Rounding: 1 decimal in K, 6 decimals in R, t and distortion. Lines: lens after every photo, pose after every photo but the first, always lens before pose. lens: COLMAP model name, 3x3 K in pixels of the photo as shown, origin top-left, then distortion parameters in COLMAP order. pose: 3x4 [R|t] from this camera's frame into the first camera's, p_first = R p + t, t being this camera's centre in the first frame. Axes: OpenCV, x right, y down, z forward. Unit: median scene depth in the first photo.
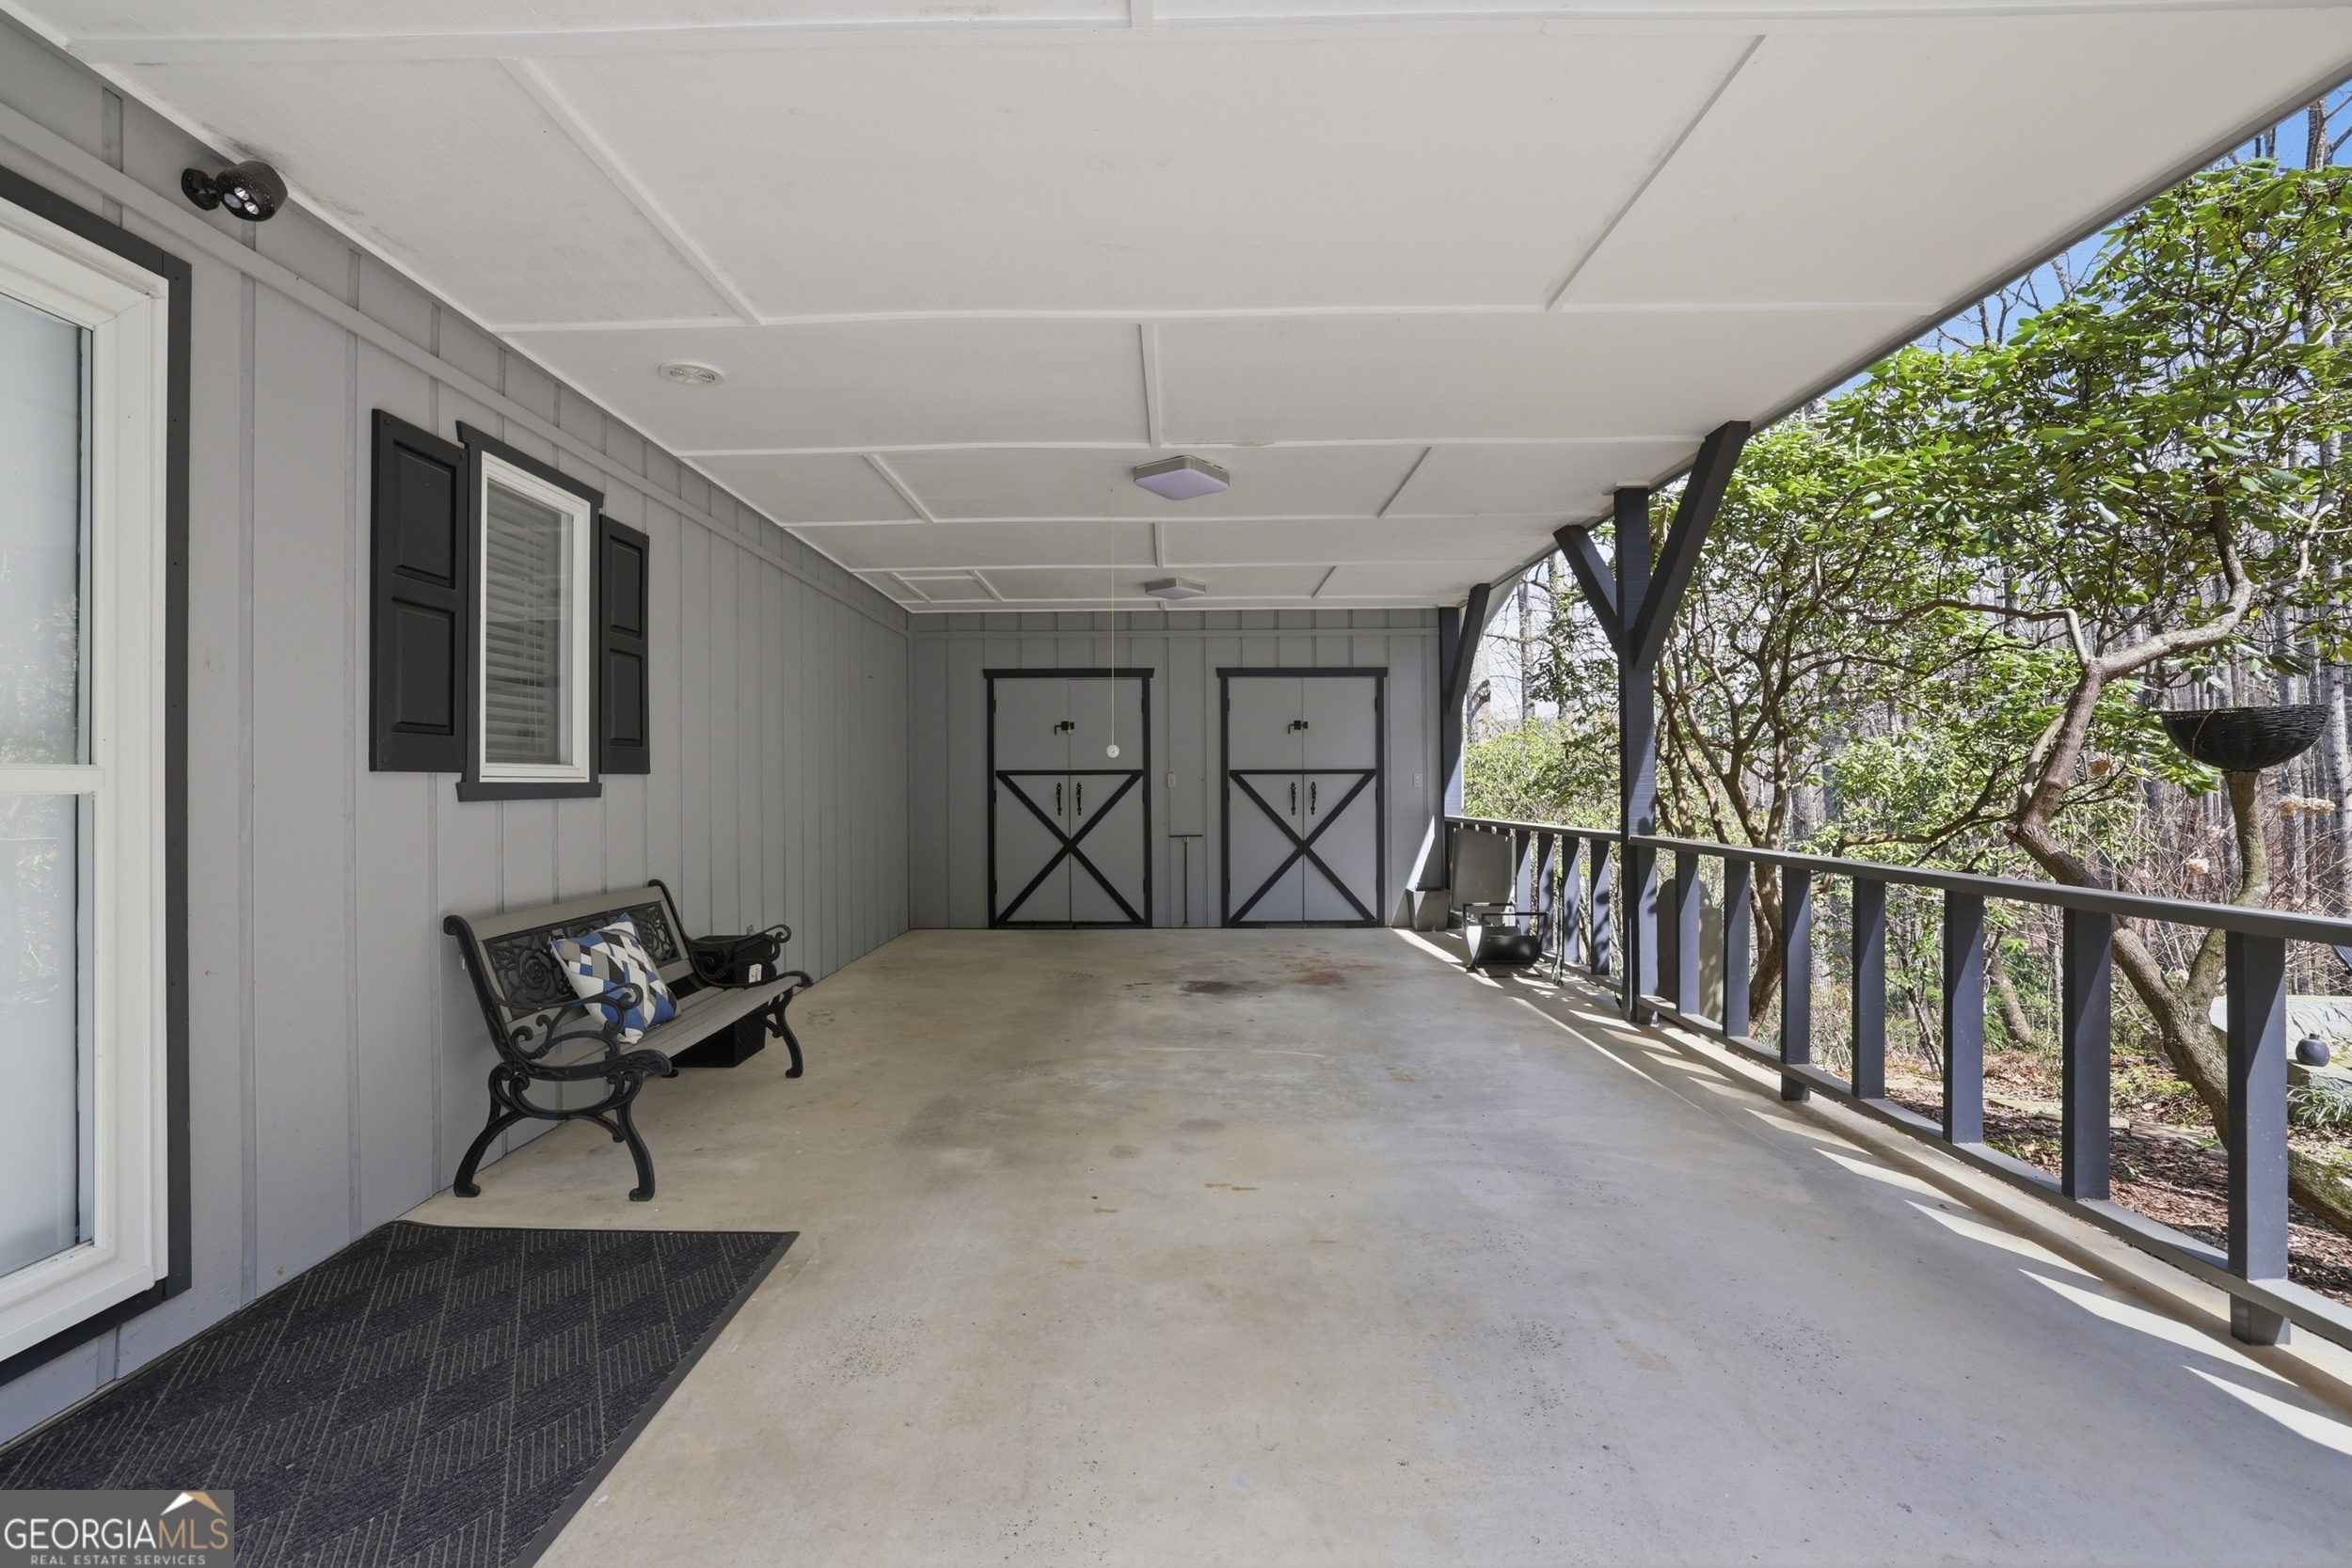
lens RADIAL K [[1025.2, 0, 1159.5], [0, 1025.2, 770.5], [0, 0, 1]] dist [0.000886, 0.000437]
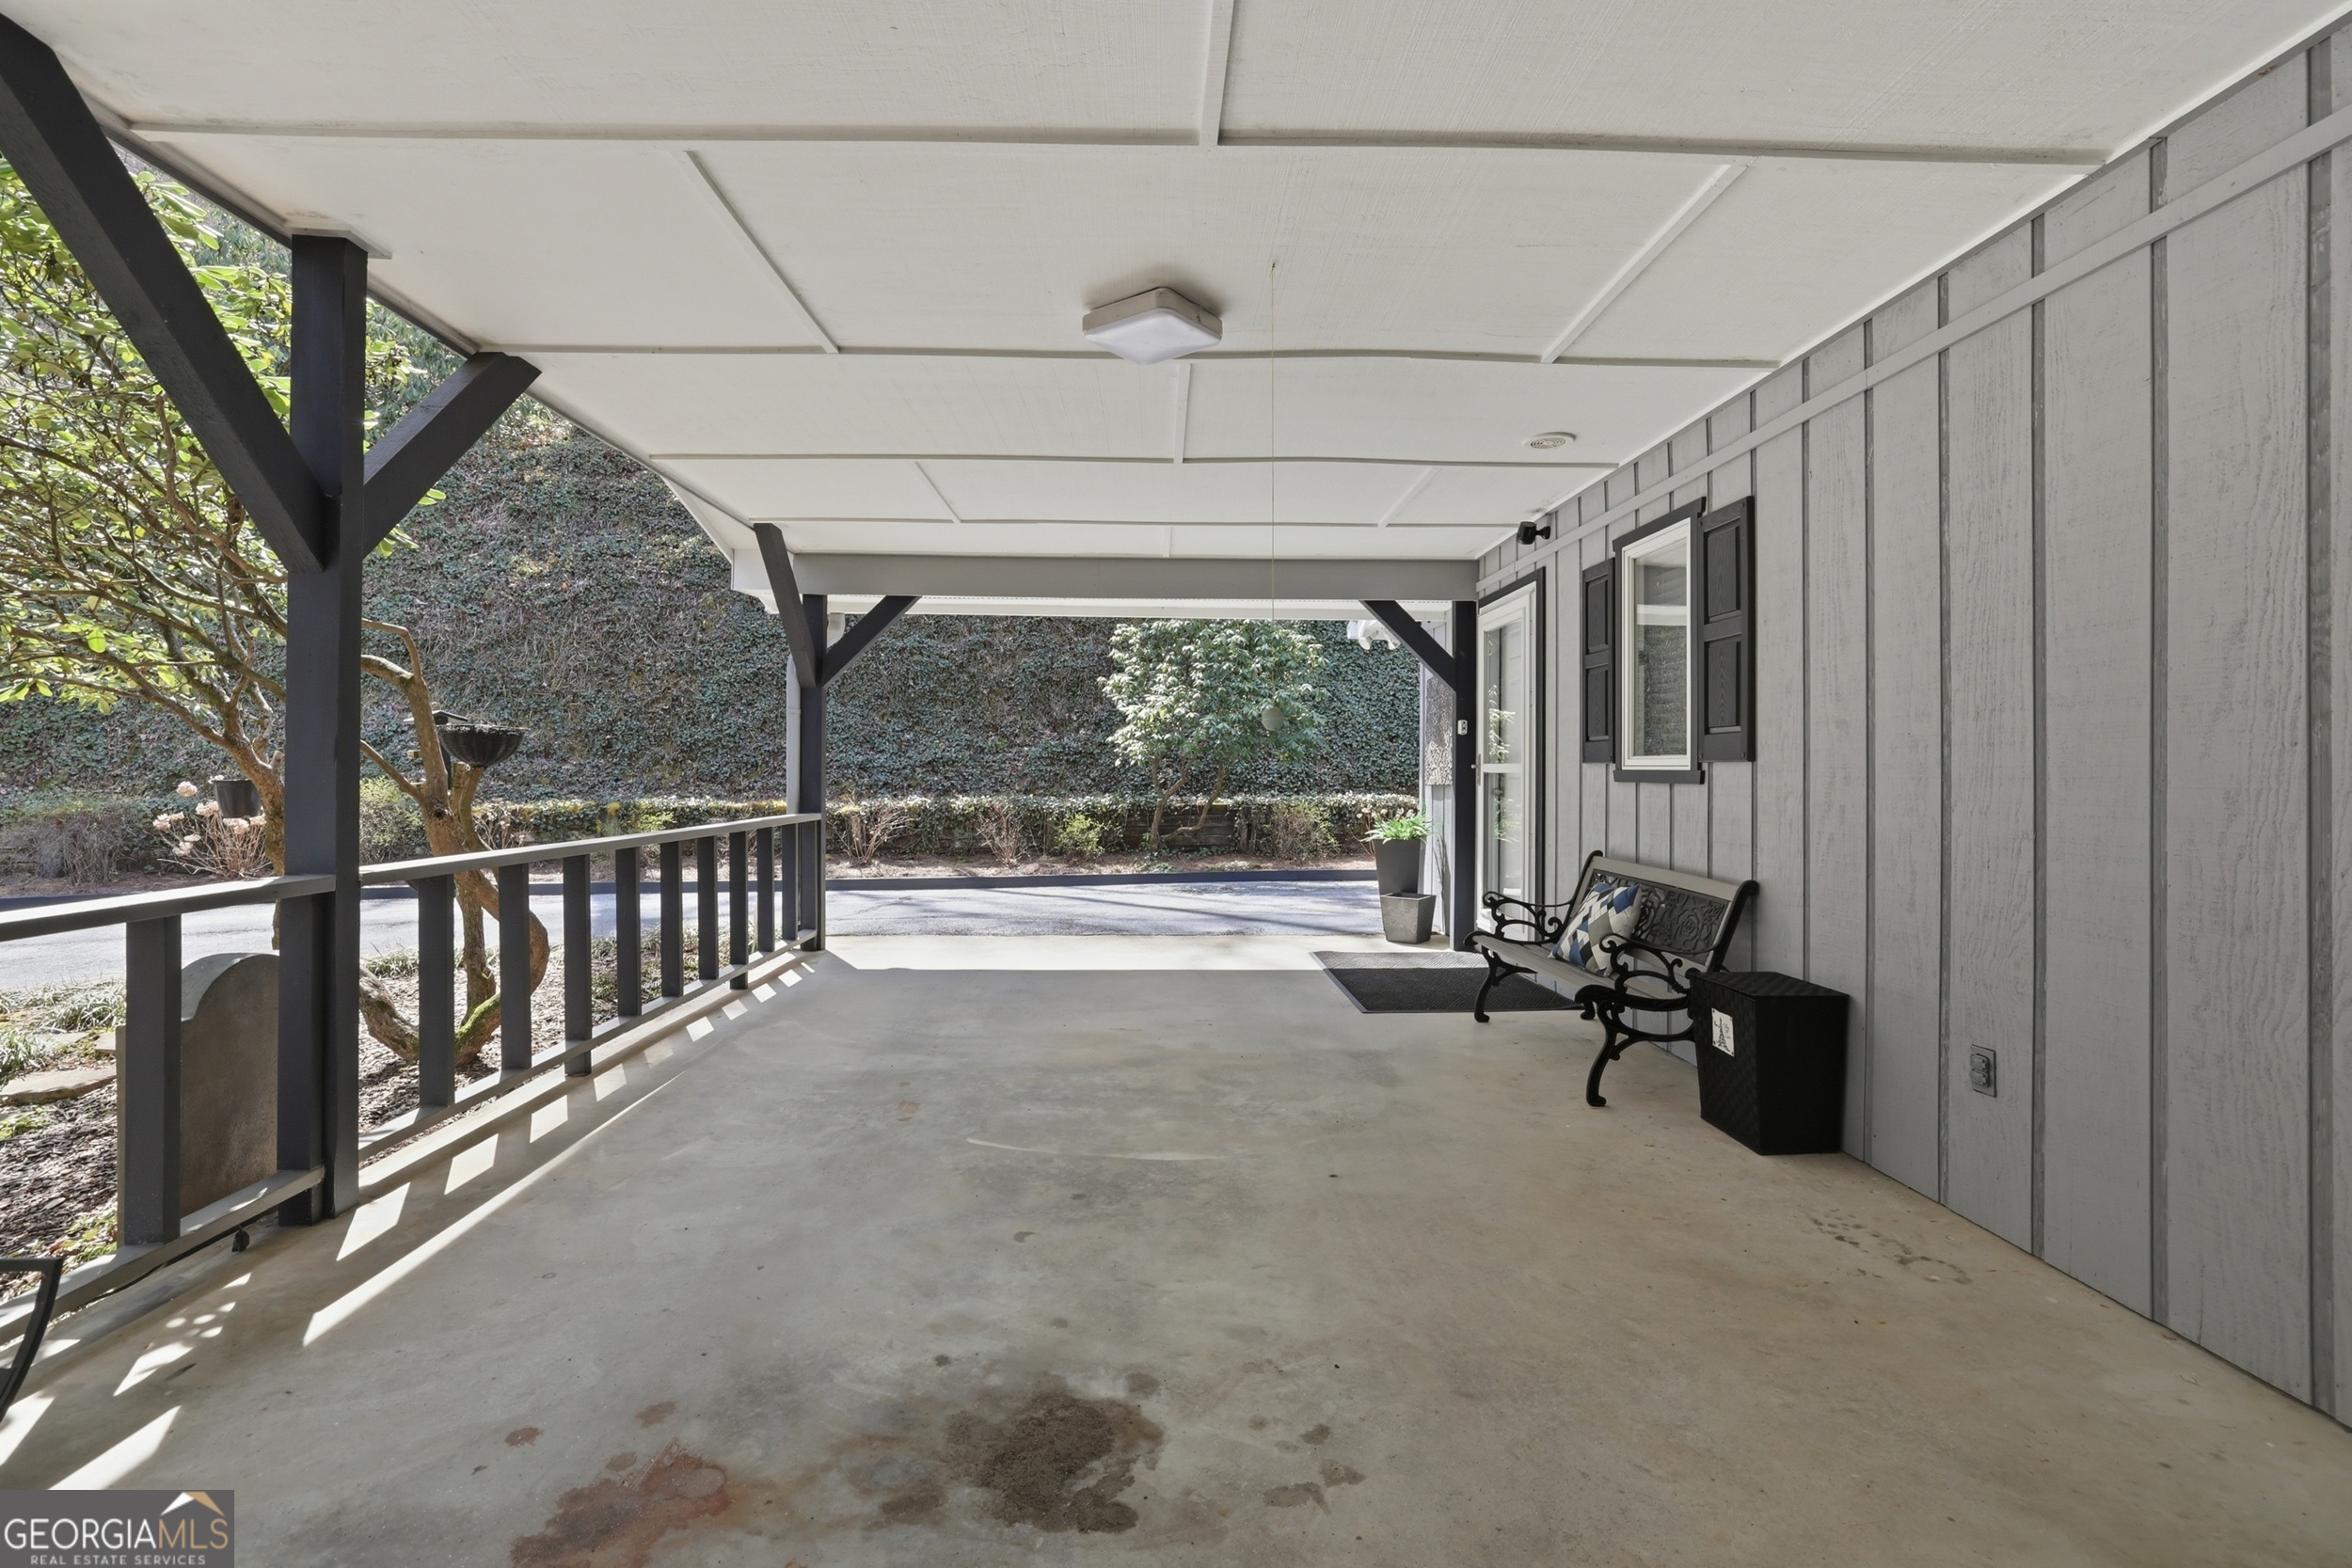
lens RADIAL K [[1025.2, 0, 1175.9], [0, 1025.2, 779.3], [0, 0, 1]] dist [0.000886, 0.000437]
pose [[-0.999131, 0.004404, -0.041436, 0.041508], [0.004580, 0.999981, -0.004163, 0.021958], [0.041417, -0.004349, -0.999132, 1.920594]]
